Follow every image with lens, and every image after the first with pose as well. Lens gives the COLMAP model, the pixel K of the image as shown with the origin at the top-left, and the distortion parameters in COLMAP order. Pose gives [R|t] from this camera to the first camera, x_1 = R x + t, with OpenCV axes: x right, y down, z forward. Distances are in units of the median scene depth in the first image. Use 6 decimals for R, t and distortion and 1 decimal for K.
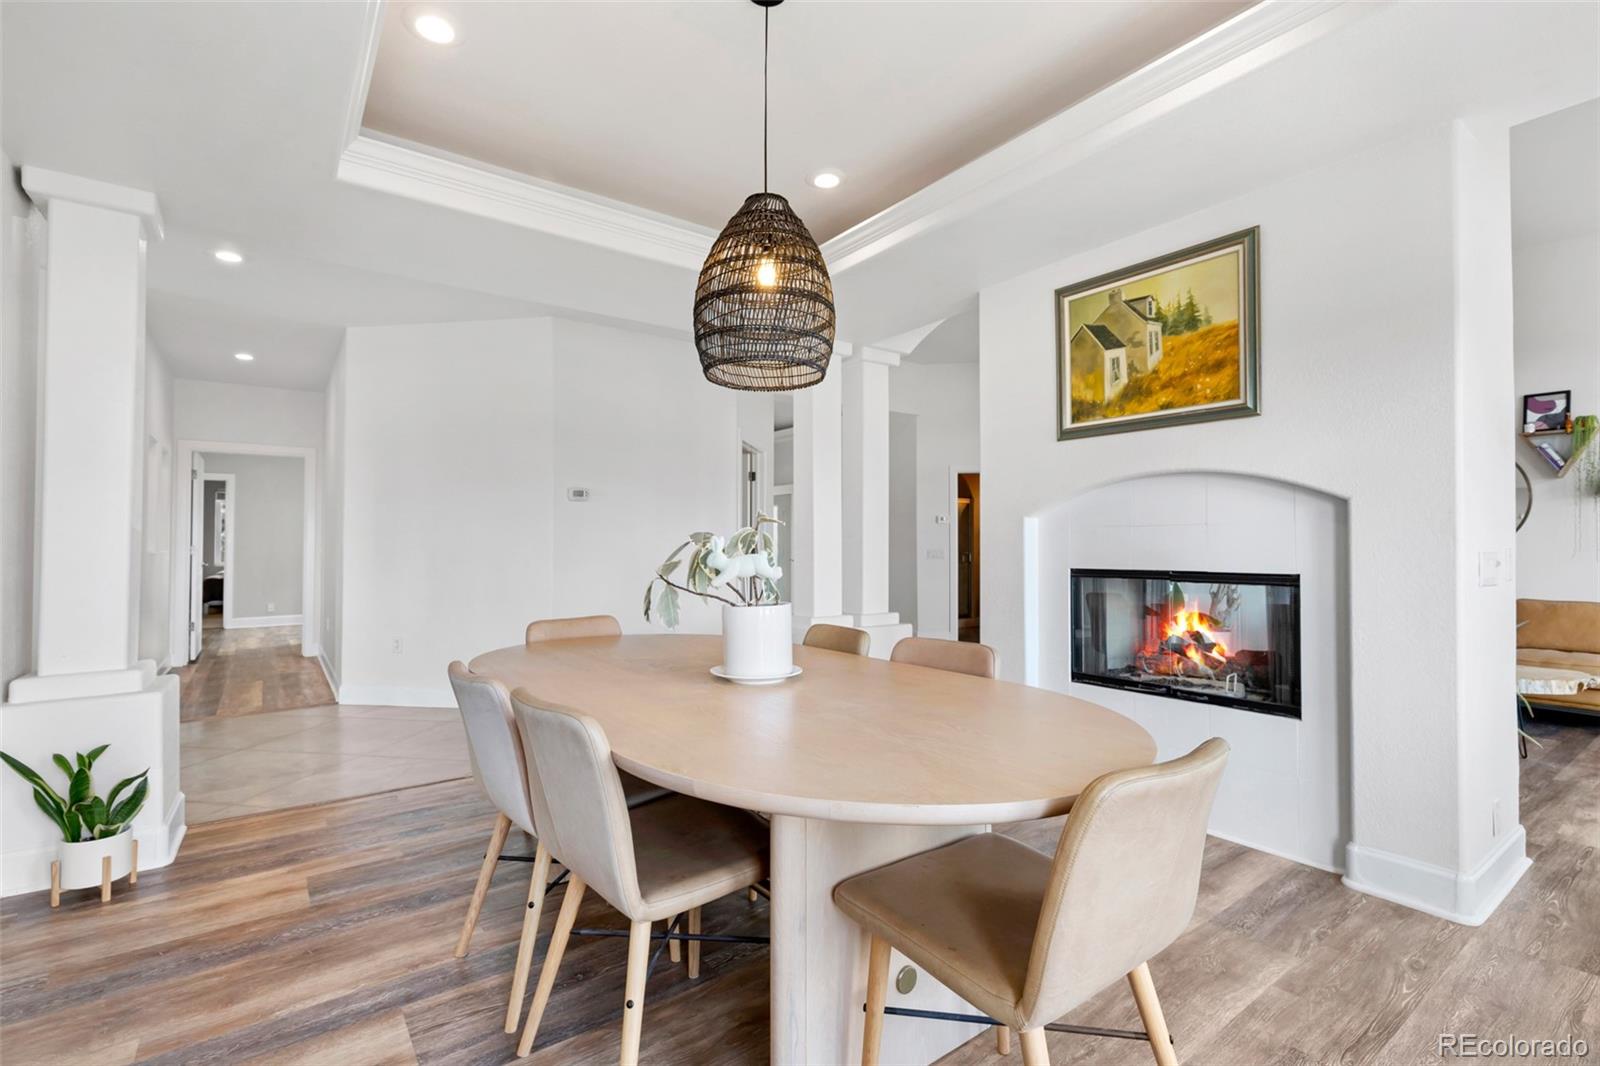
lens RADIAL K [[728.5, 0, 804.0], [0, 728.5, 535.1], [0, 0, 1]] dist [-0.000743, -0.000433]
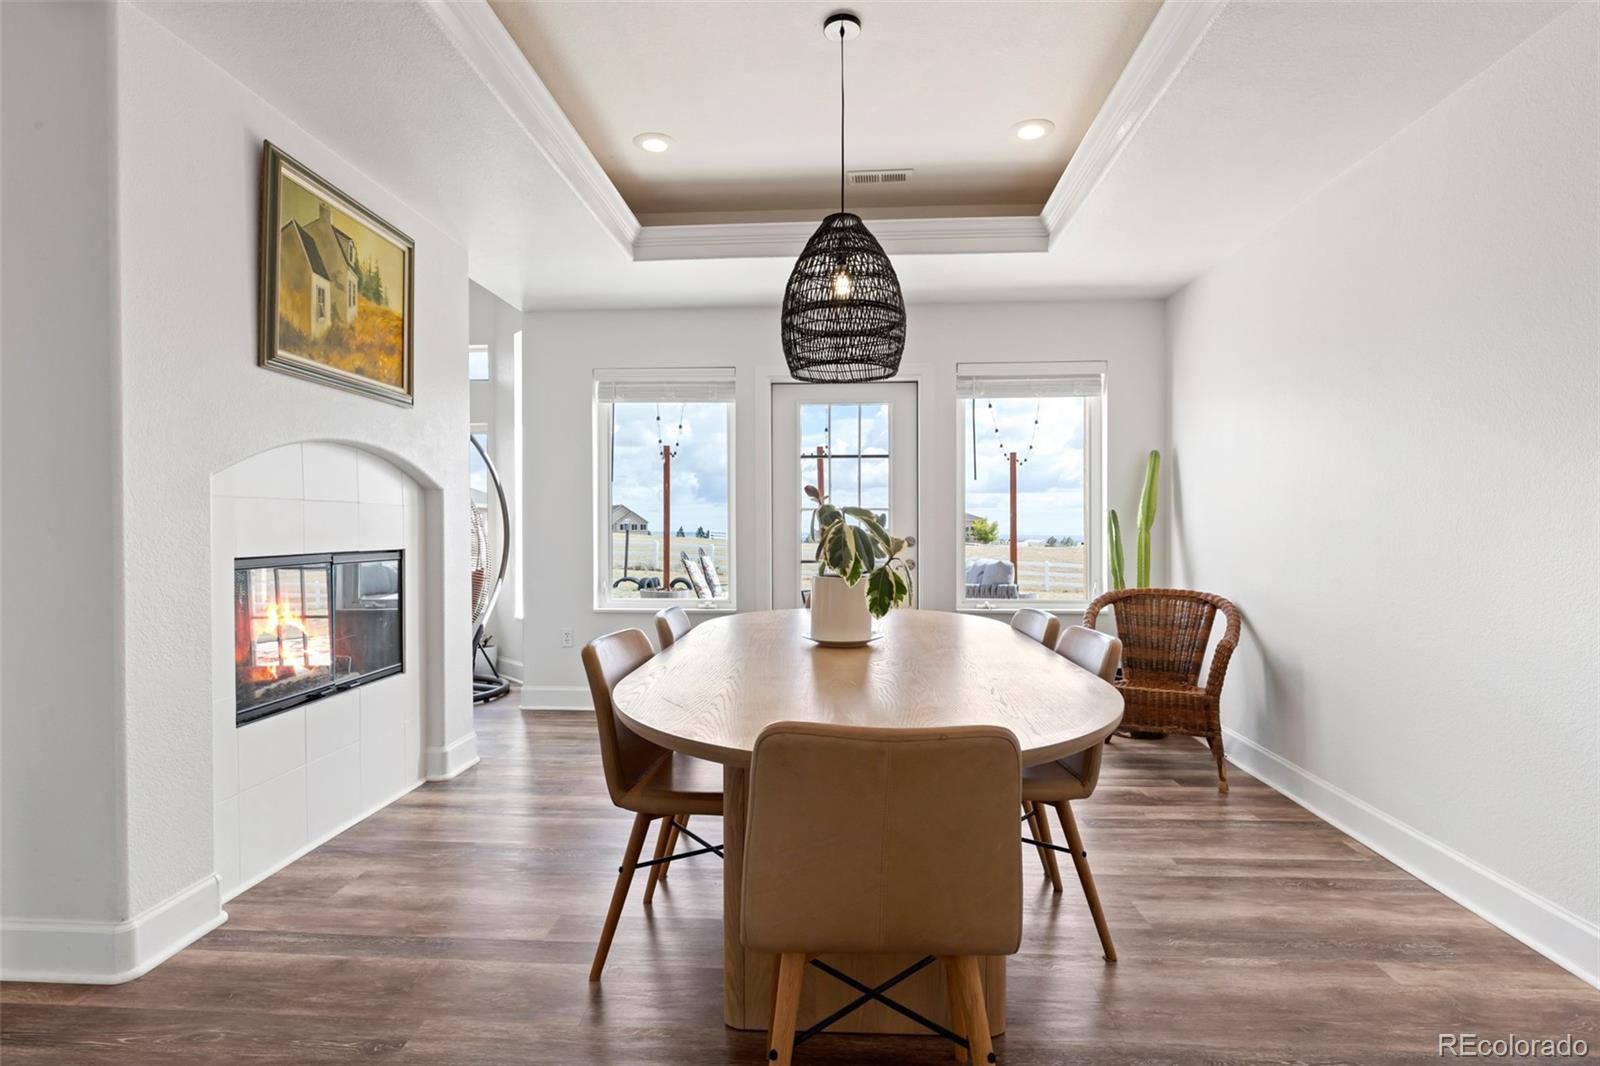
lens RADIAL K [[792.7, 0, 800.0], [0, 792.7, 533.0], [0, 0, 1]] dist [-0.007230, -0.000540]
pose [[-0.769572, -0.003445, 0.638551, -0.557574], [-0.007060, 0.999970, -0.003114, 0.024591], [-0.638521, -0.006904, -0.769573, 1.403335]]
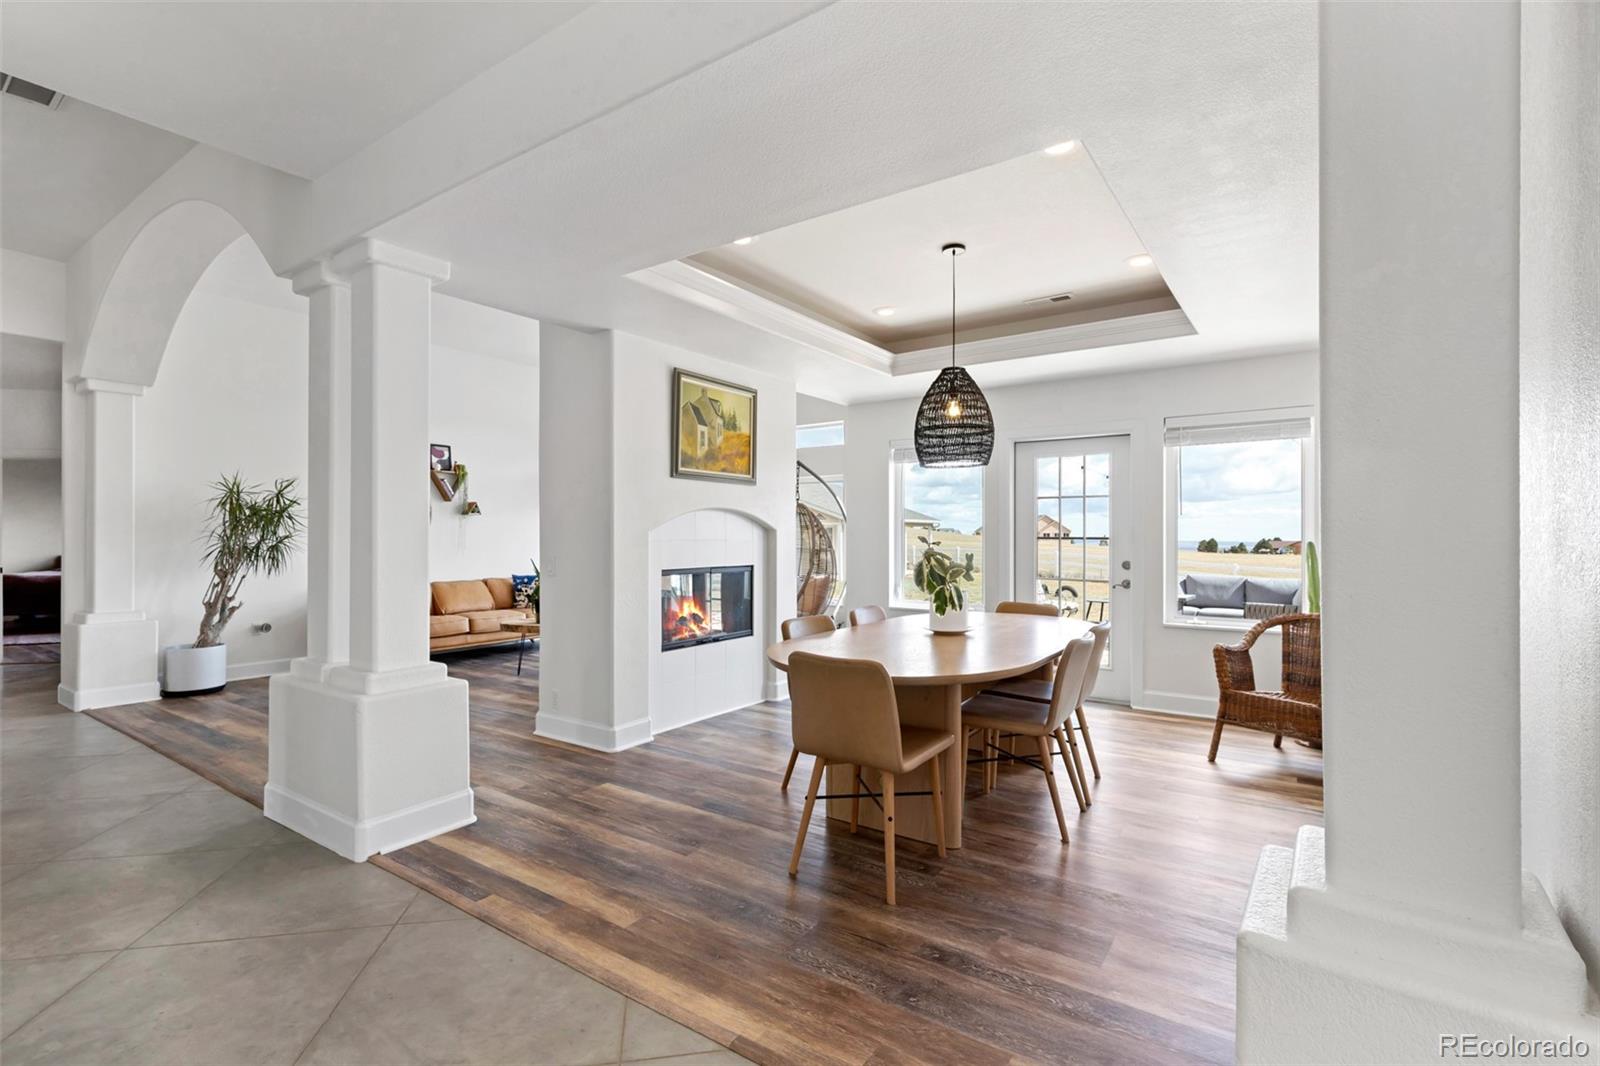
lens RADIAL K [[728.5, 0, 804.0], [0, 728.5, 535.1], [0, 0, 1]] dist [-0.000743, -0.000433]
pose [[-0.327146, 0.000059, 0.944974, -1.165654], [-0.015215, 0.999870, -0.005330, -0.019286], [-0.944851, -0.016121, -0.327103, 1.372092]]
